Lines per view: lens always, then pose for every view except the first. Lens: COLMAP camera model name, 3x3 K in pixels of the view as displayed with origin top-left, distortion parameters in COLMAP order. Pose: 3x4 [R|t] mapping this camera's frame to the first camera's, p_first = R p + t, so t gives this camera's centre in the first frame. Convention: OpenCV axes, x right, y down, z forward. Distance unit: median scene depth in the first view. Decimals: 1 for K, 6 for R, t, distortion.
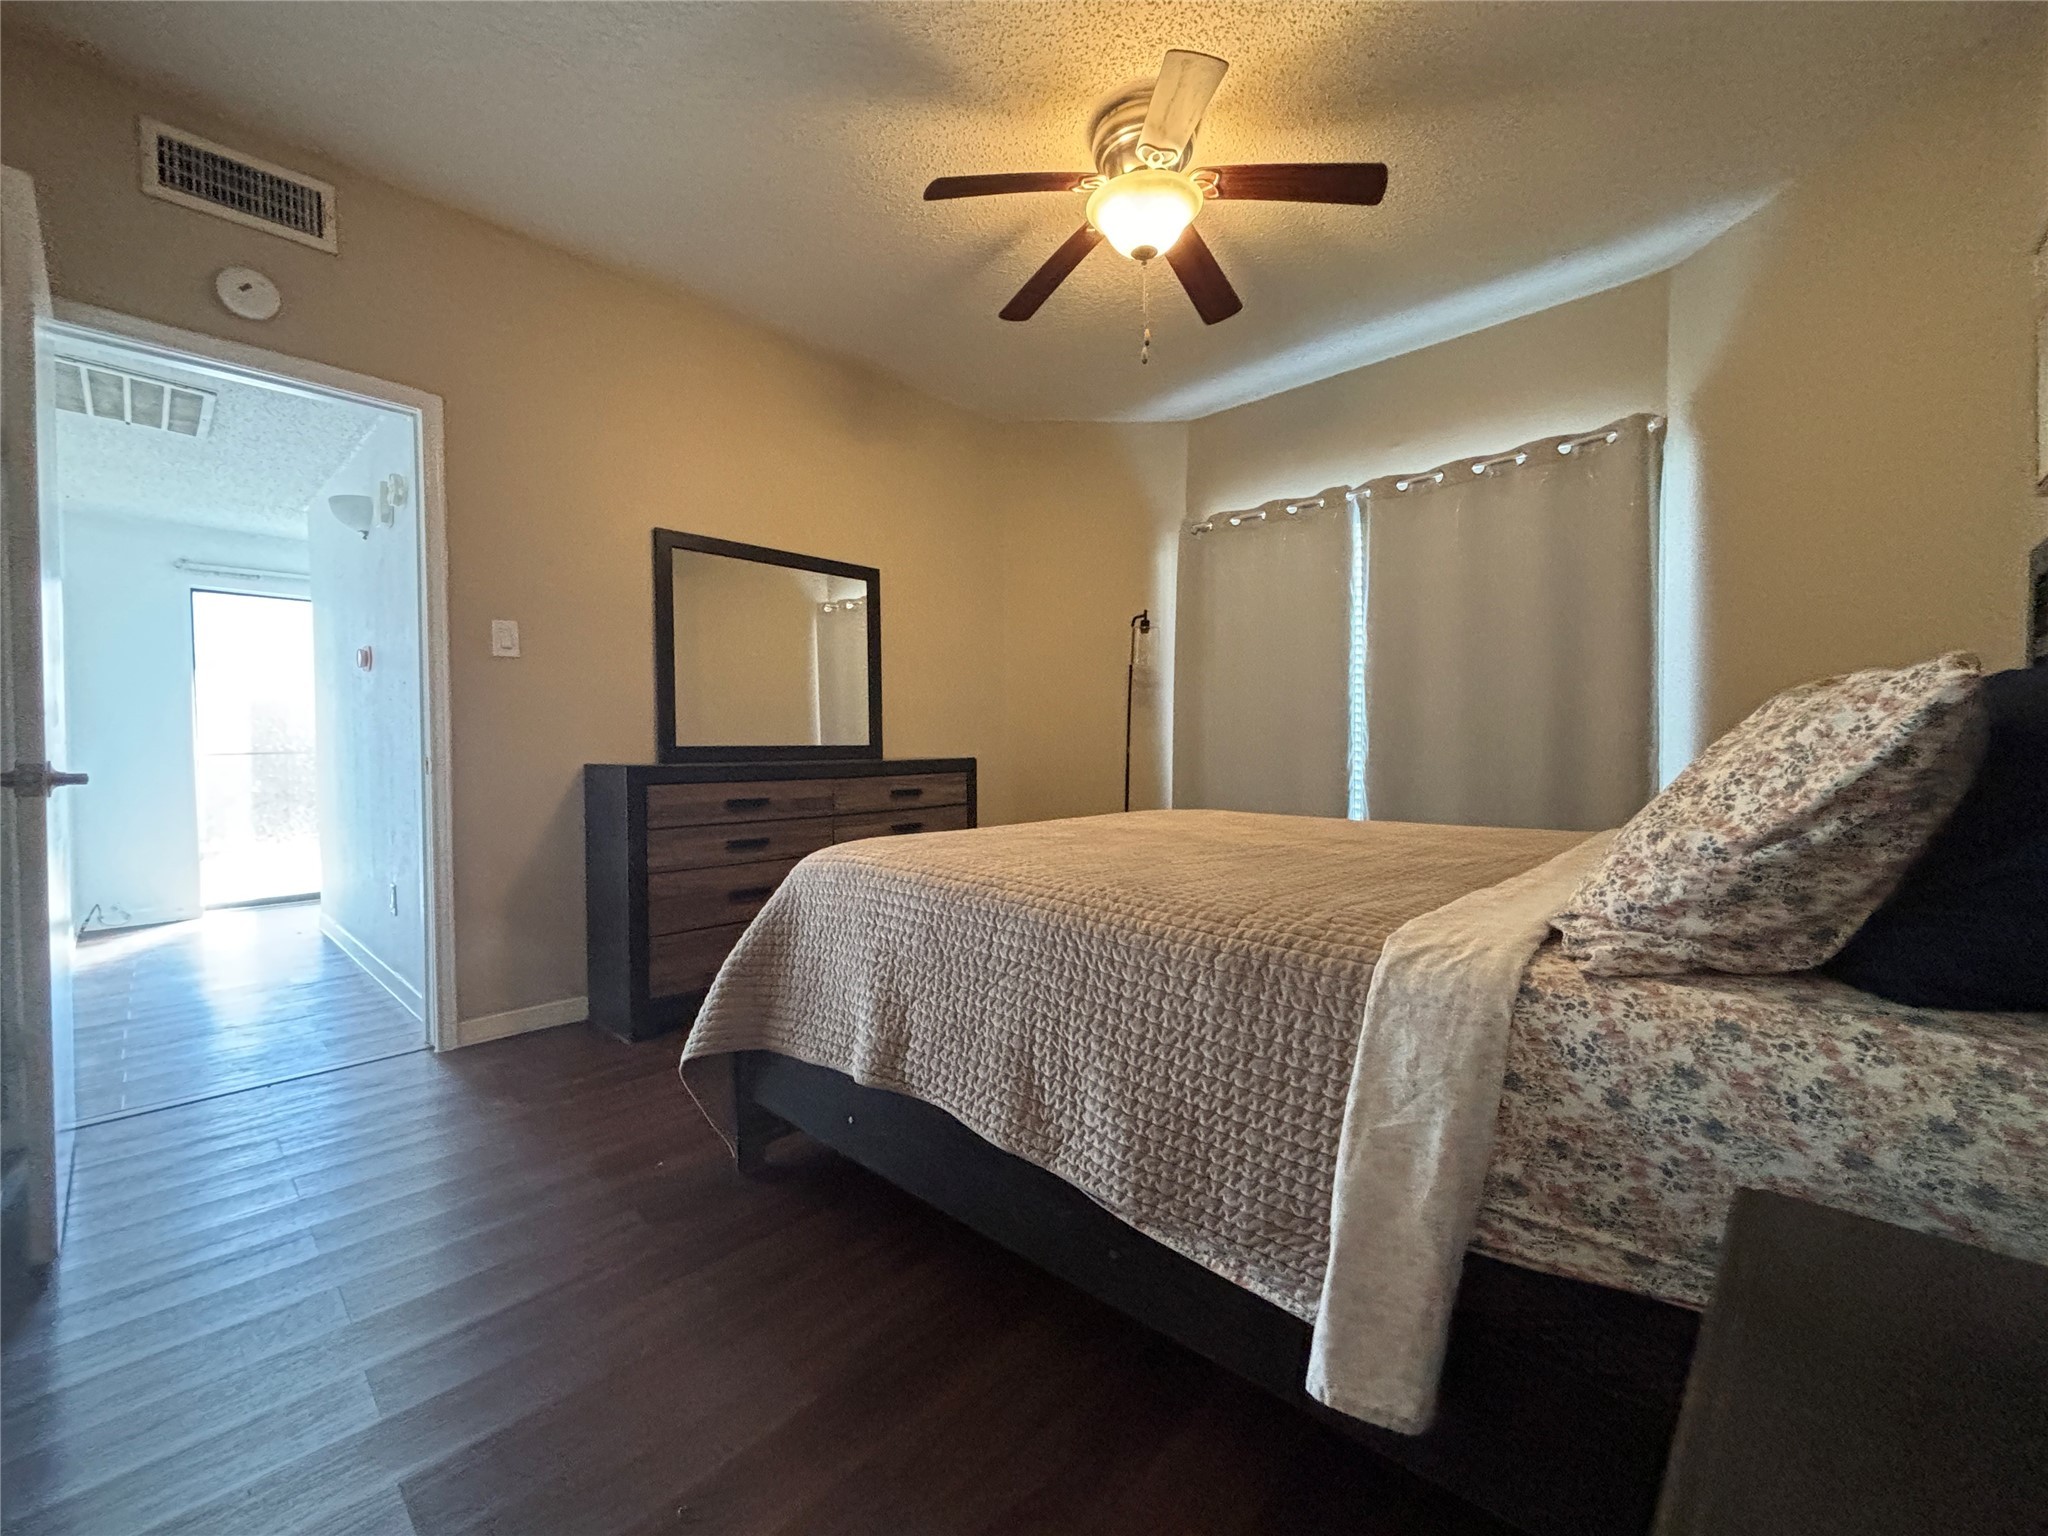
lens RADIAL K [[821.2, 0, 1024.0], [0, 821.2, 768.0], [0, 0, 1]] dist [-0.024772, 0.000009]
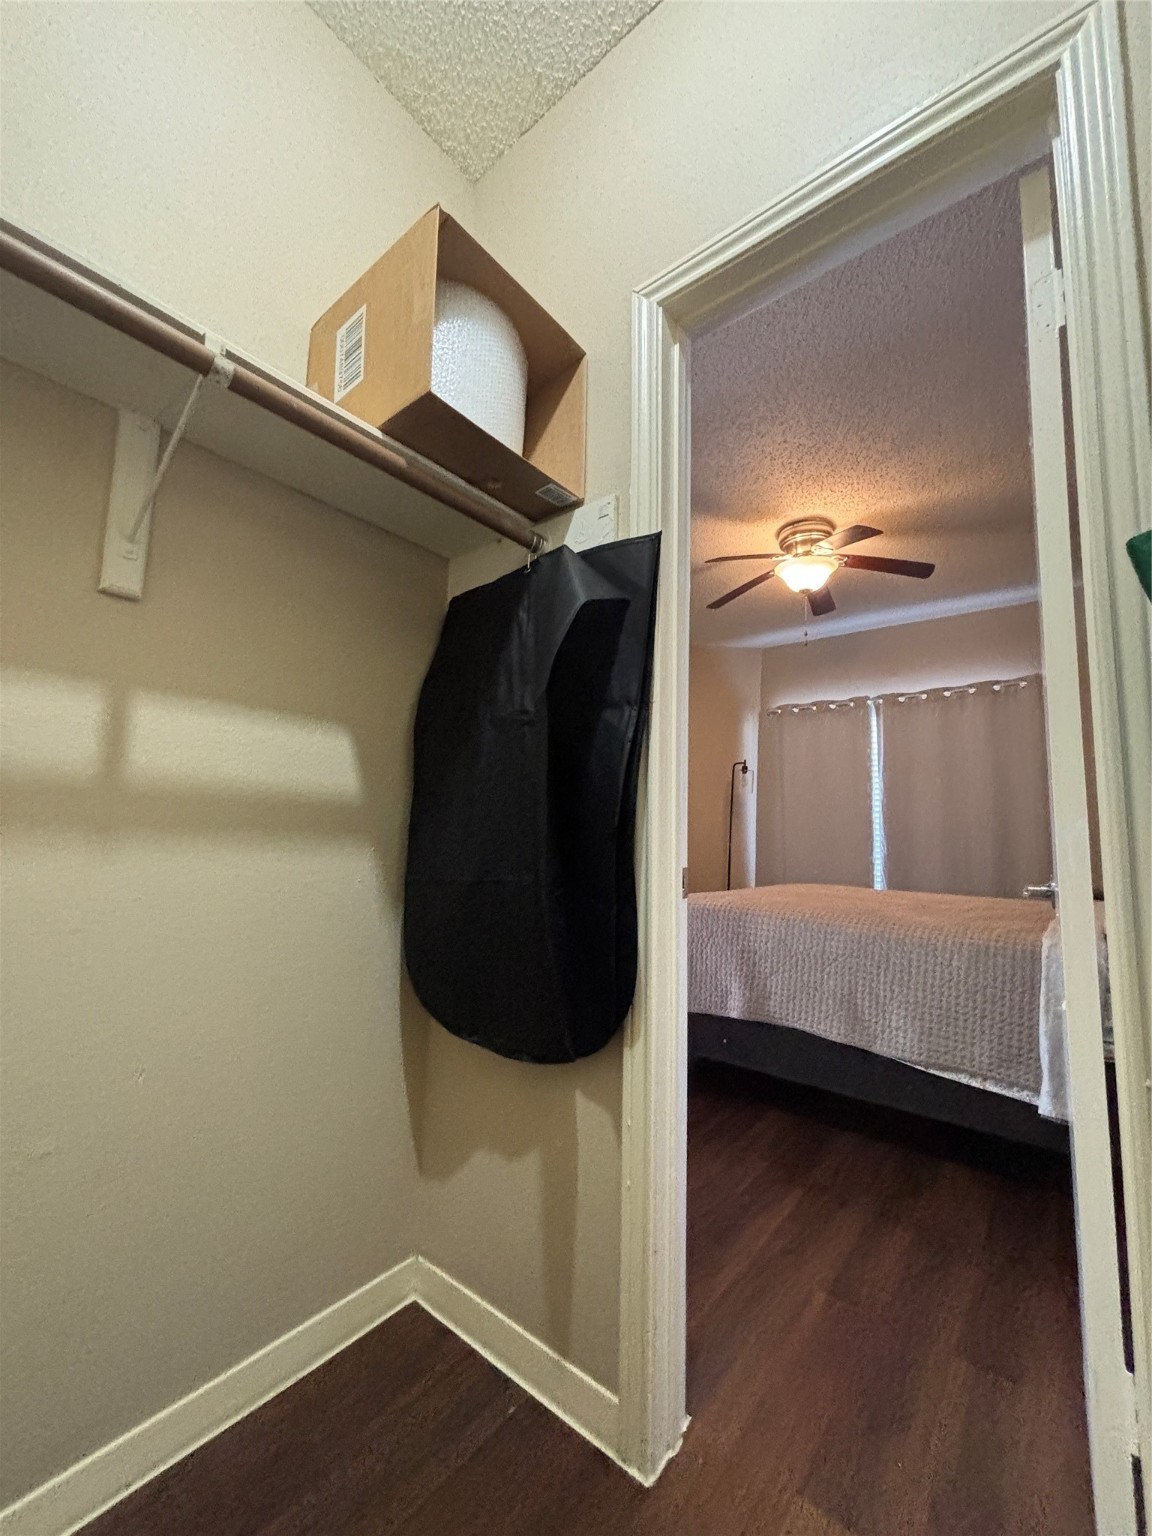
lens RADIAL K [[615.9, 0, 553.2], [0, 615.9, 771.5], [0, 0, 1]] dist [-0.024772, 0.000009]
pose [[0.997561, 0.033233, 0.061386, -0.528668], [-0.025815, 0.992689, -0.117905, -0.018427], [-0.064855, 0.116033, 0.991126, -0.361155]]
